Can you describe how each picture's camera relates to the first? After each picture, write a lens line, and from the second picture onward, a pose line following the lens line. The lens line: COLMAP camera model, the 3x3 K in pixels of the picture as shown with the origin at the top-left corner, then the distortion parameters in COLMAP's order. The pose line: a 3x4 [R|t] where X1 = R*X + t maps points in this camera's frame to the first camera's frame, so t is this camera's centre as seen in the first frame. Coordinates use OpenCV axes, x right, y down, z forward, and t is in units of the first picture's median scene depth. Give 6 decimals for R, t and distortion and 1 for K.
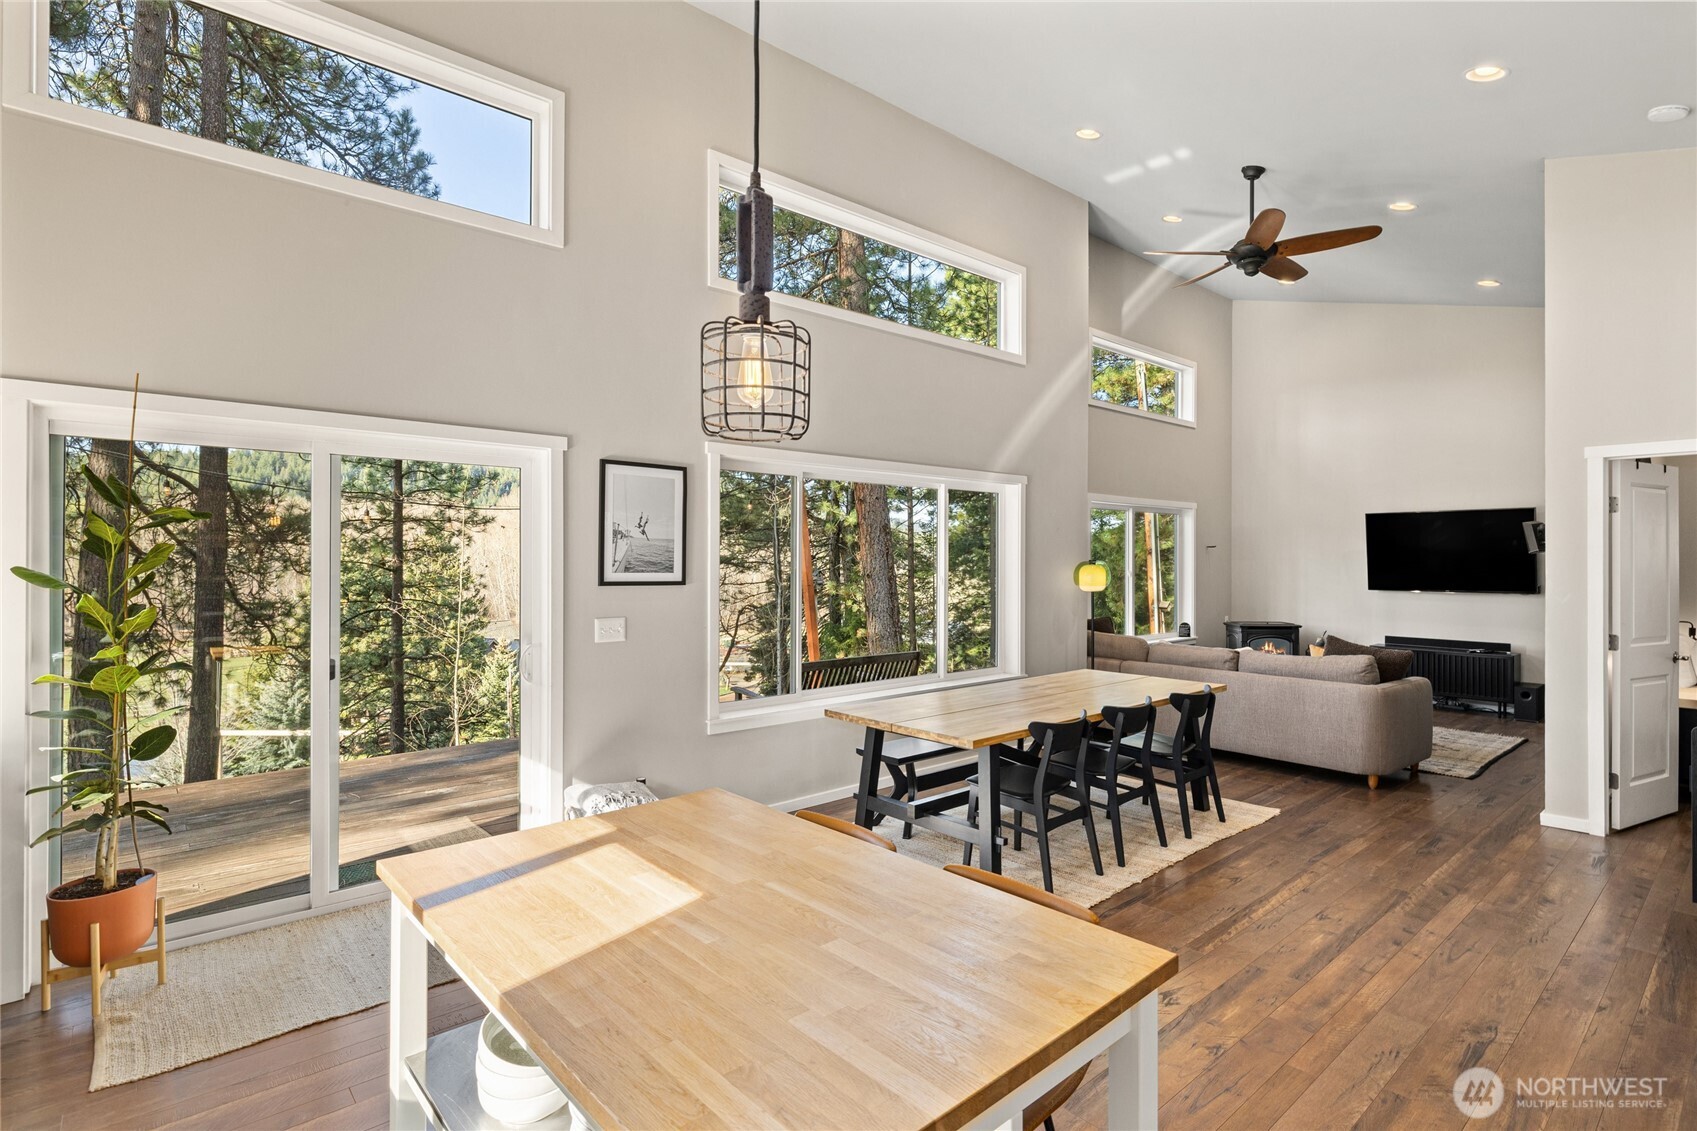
lens RADIAL K [[828.0, 0, 850.7], [0, 828.0, 557.2], [0, 0, 1]] dist [-0.006221, 0.002203]
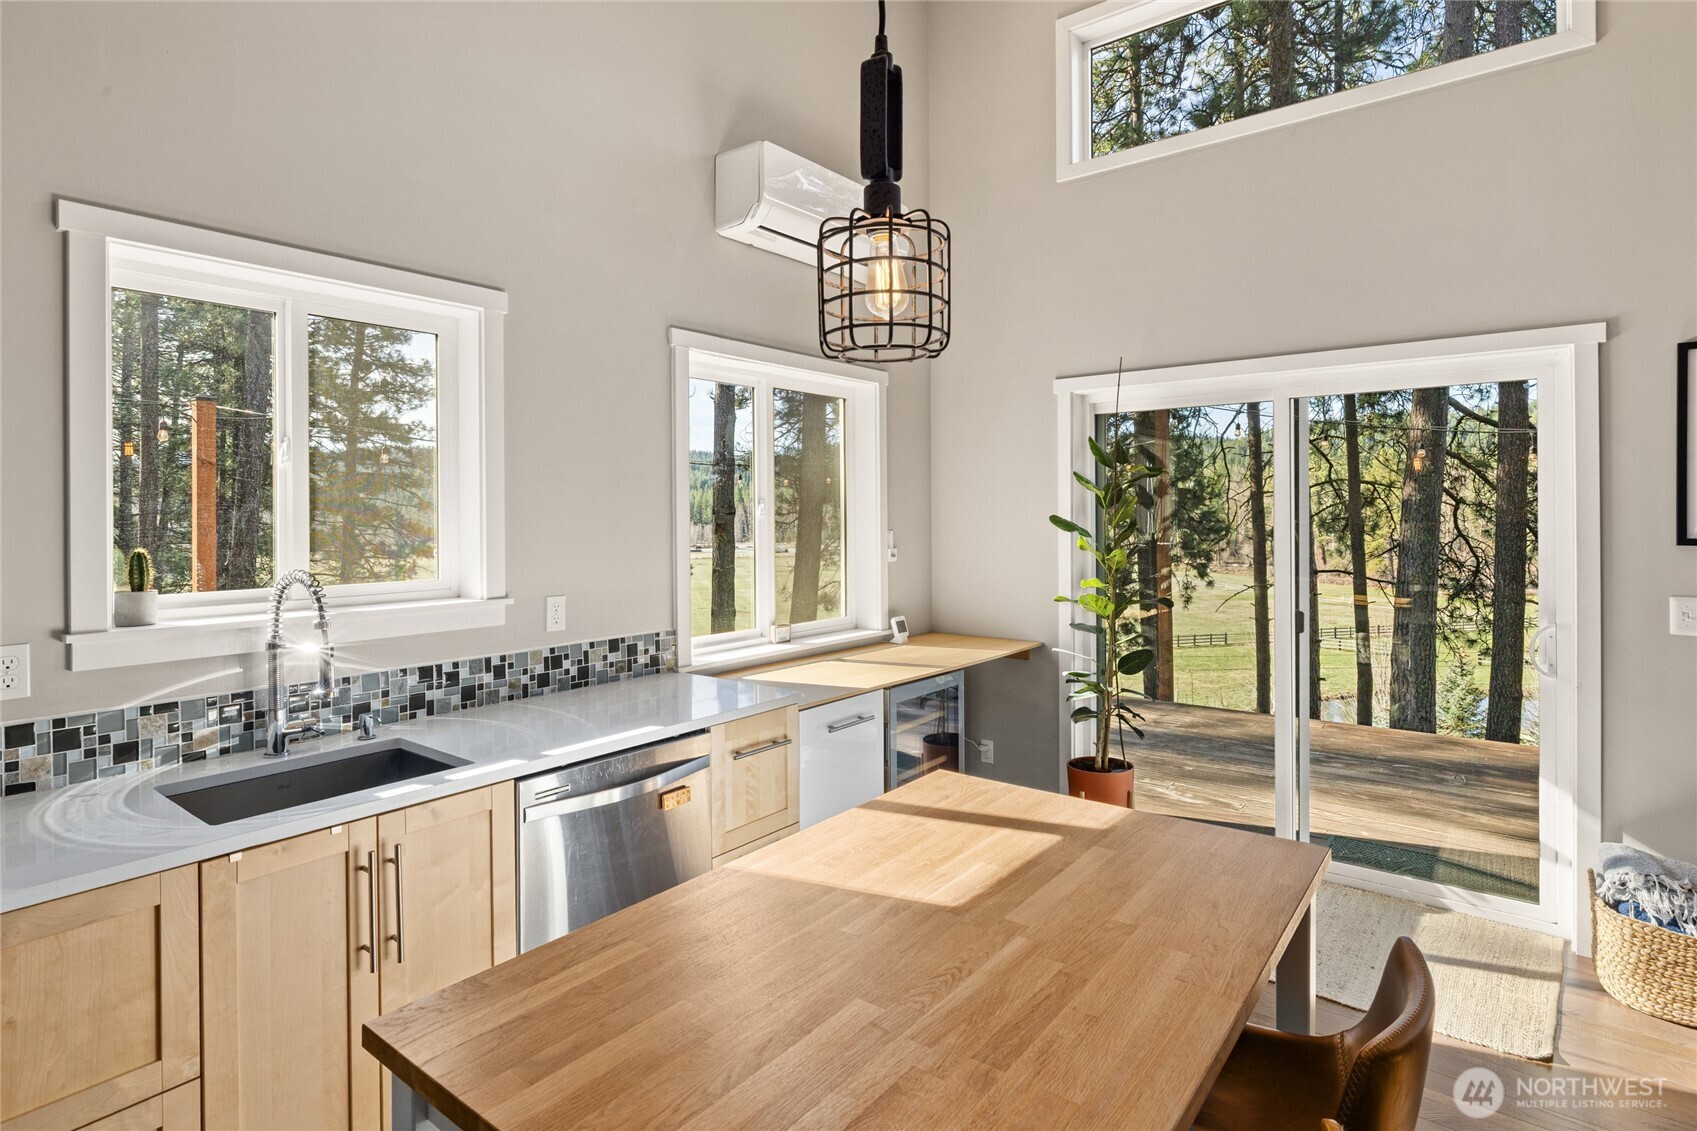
lens RADIAL K [[871.5, 0, 838.1], [0, 871.5, 518.2], [0, 0, 1]] dist [-0.000501, -0.000757]
pose [[0.180535, 0.002085, -0.983566, 0.170648], [0.011583, 0.999924, 0.004246, 0.002695], [0.983500, -0.012159, 0.180497, 0.185595]]
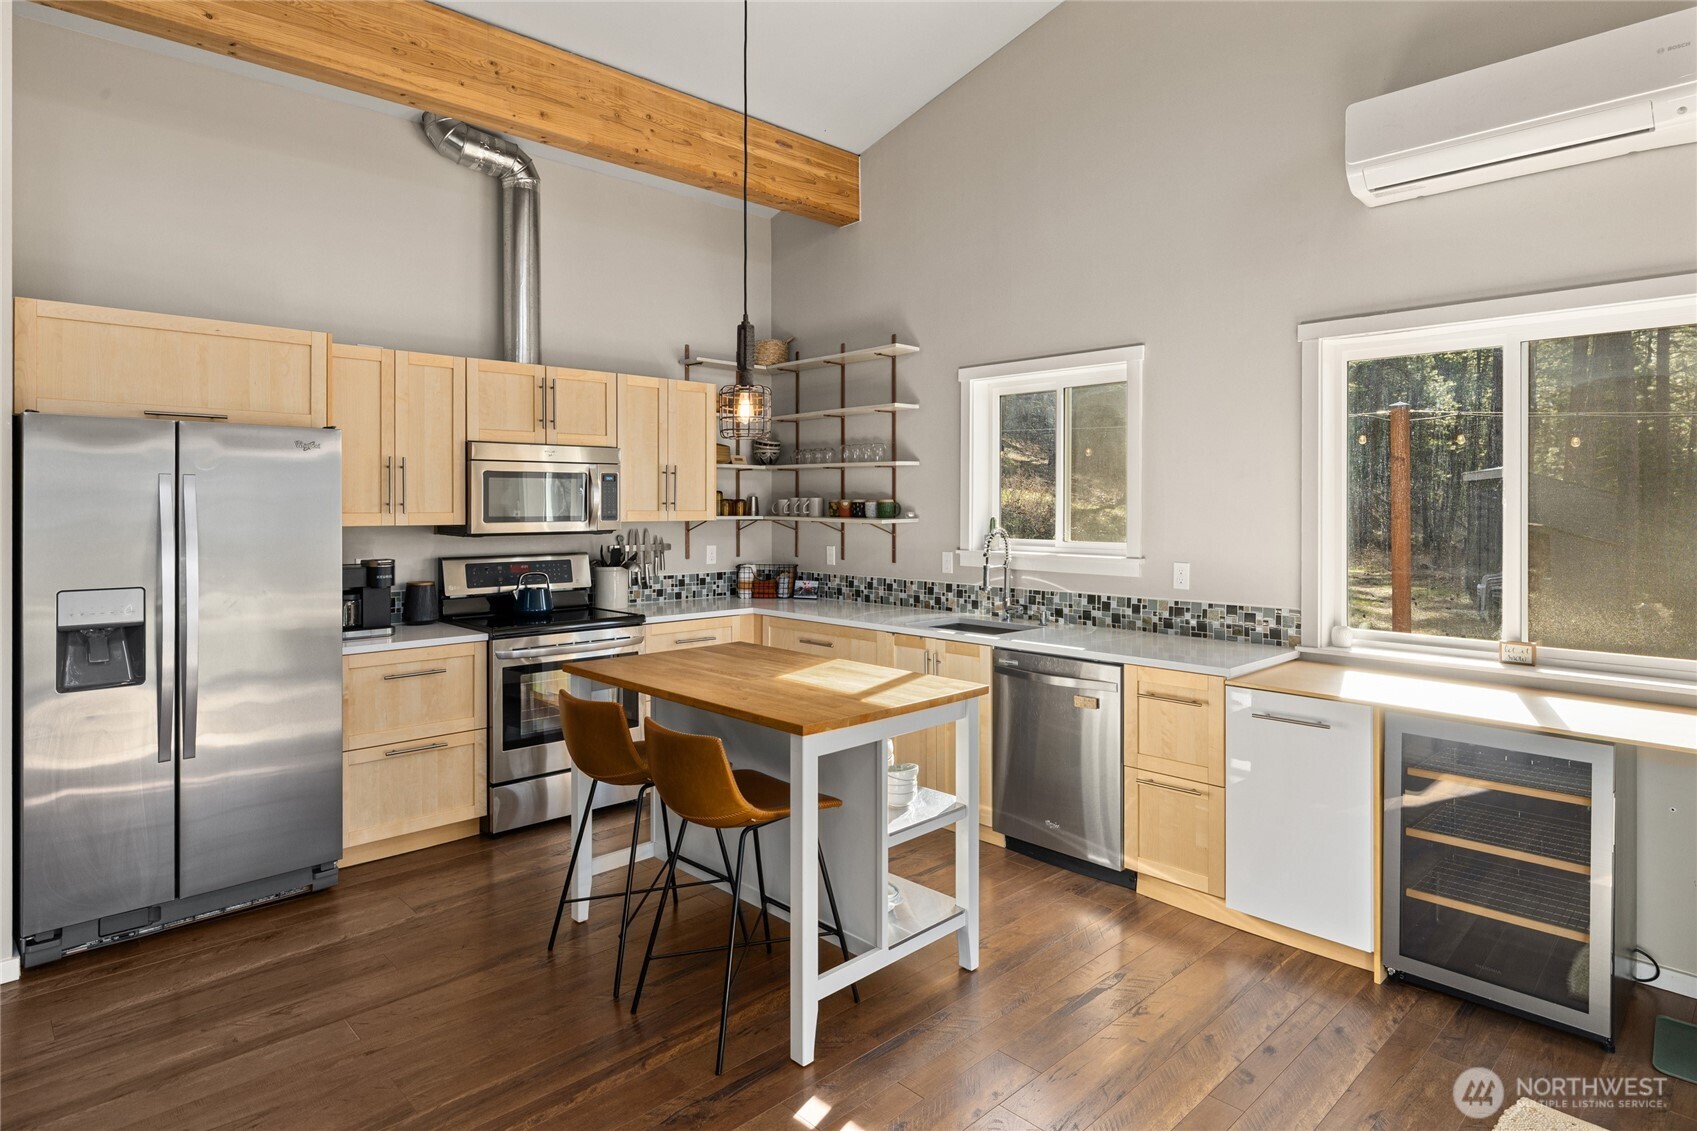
lens RADIAL K [[930.4, 0, 845.4], [0, 930.4, 503.3], [0, 0, 1]] dist [-0.007666, -0.000715]
pose [[-0.998958, -0.002118, -0.045588, -0.063665], [-0.001813, 0.999976, -0.006720, 0.008410], [0.045601, -0.006631, -0.998938, 0.796523]]
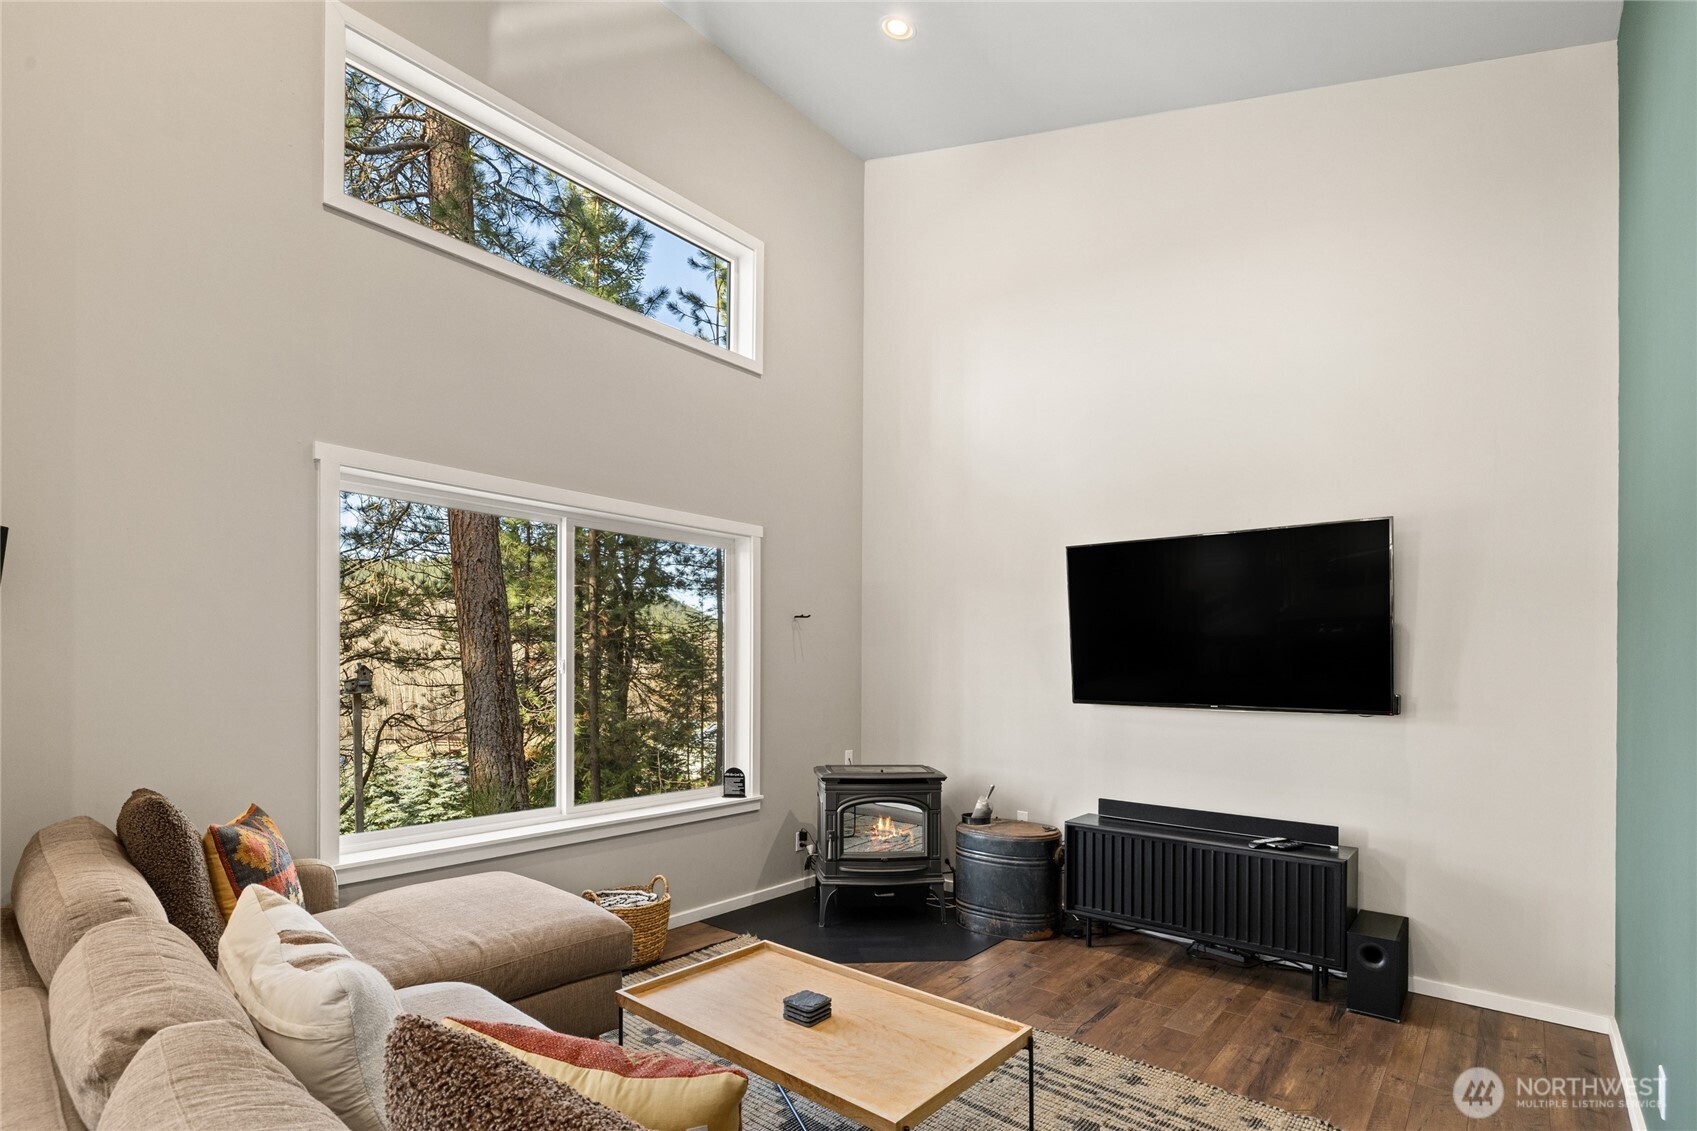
lens RADIAL K [[813.8, 0, 844.3], [0, 813.8, 670.5], [0, 0, 1]] dist [-0.004116, 0.004363]
pose [[0.985759, 0.006627, 0.168034, 0.643439], [-0.008538, 0.999907, 0.010650, 0.025768], [-0.167948, -0.011933, 0.985724, 0.853892]]
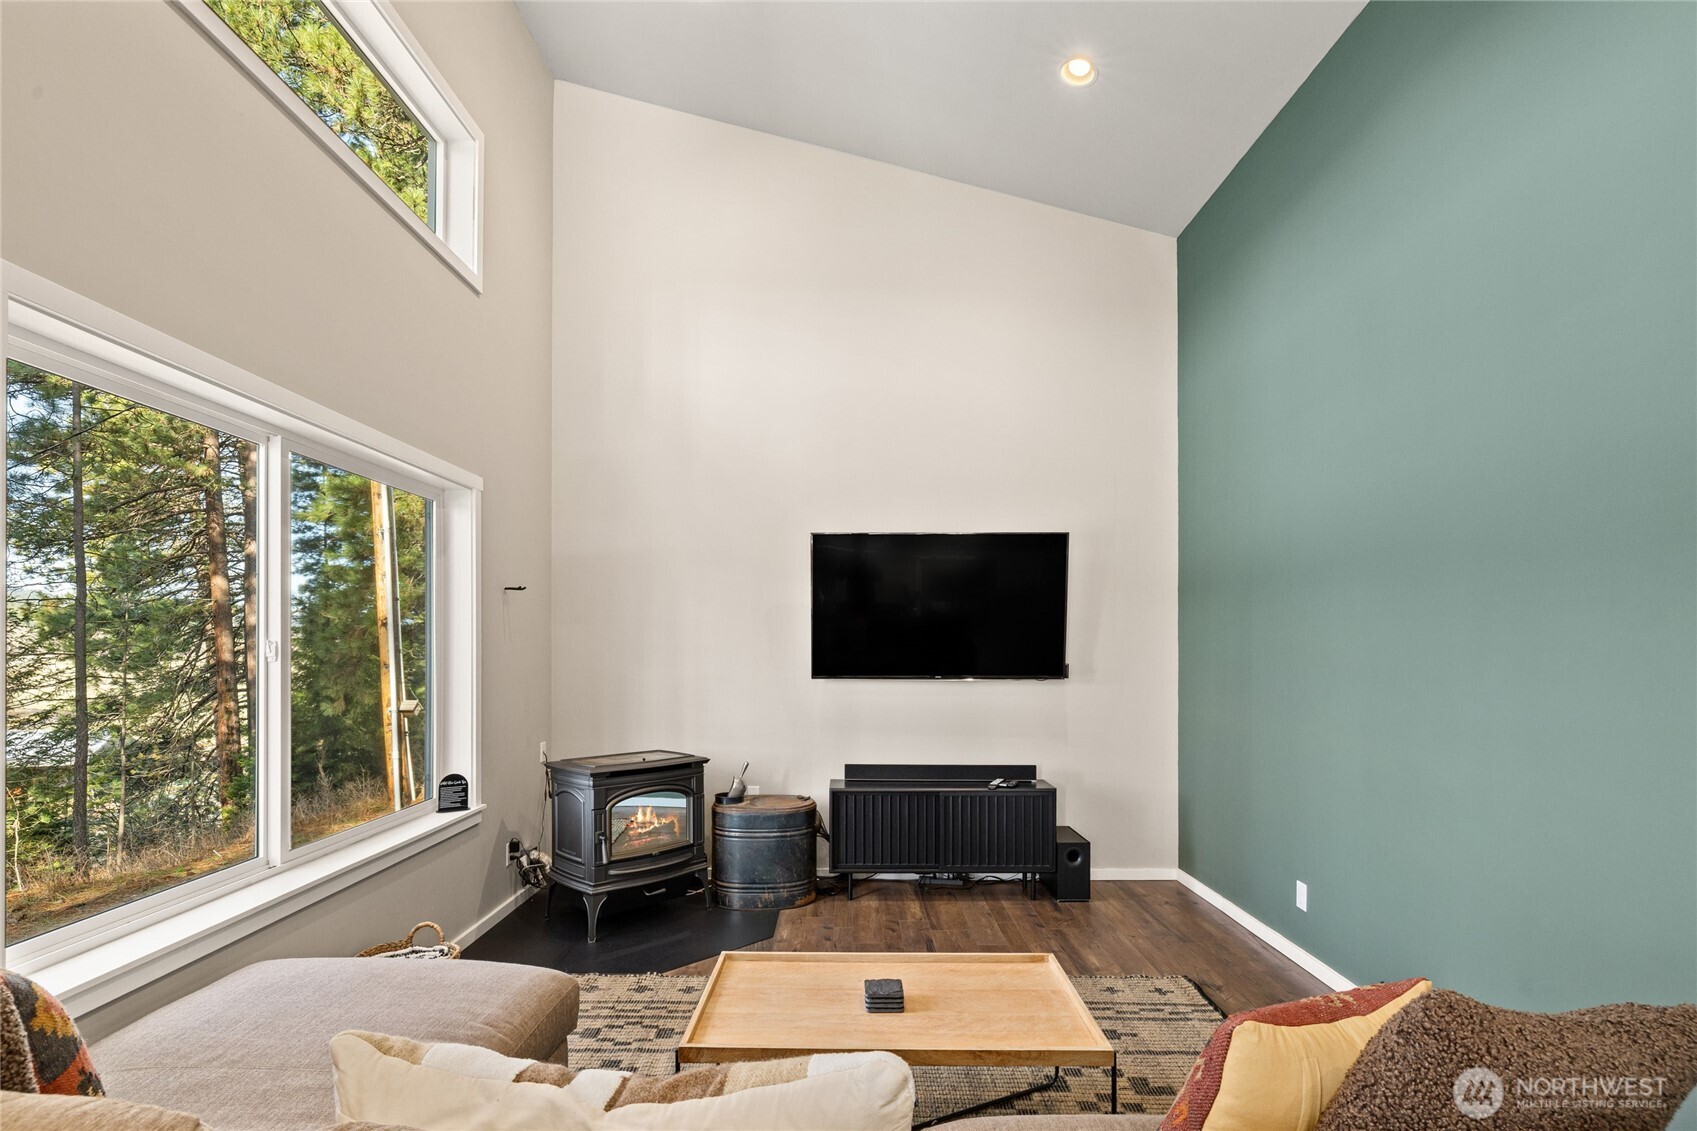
lens RADIAL K [[813.8, 0, 851.4], [0, 813.8, 644.5], [0, 0, 1]] dist [-0.004116, 0.004363]
pose [[0.655949, -0.000820, 0.754805, 0.391365], [-0.001696, 0.999995, 0.002559, 0.026125], [-0.754804, -0.002959, 0.655944, 1.001746]]
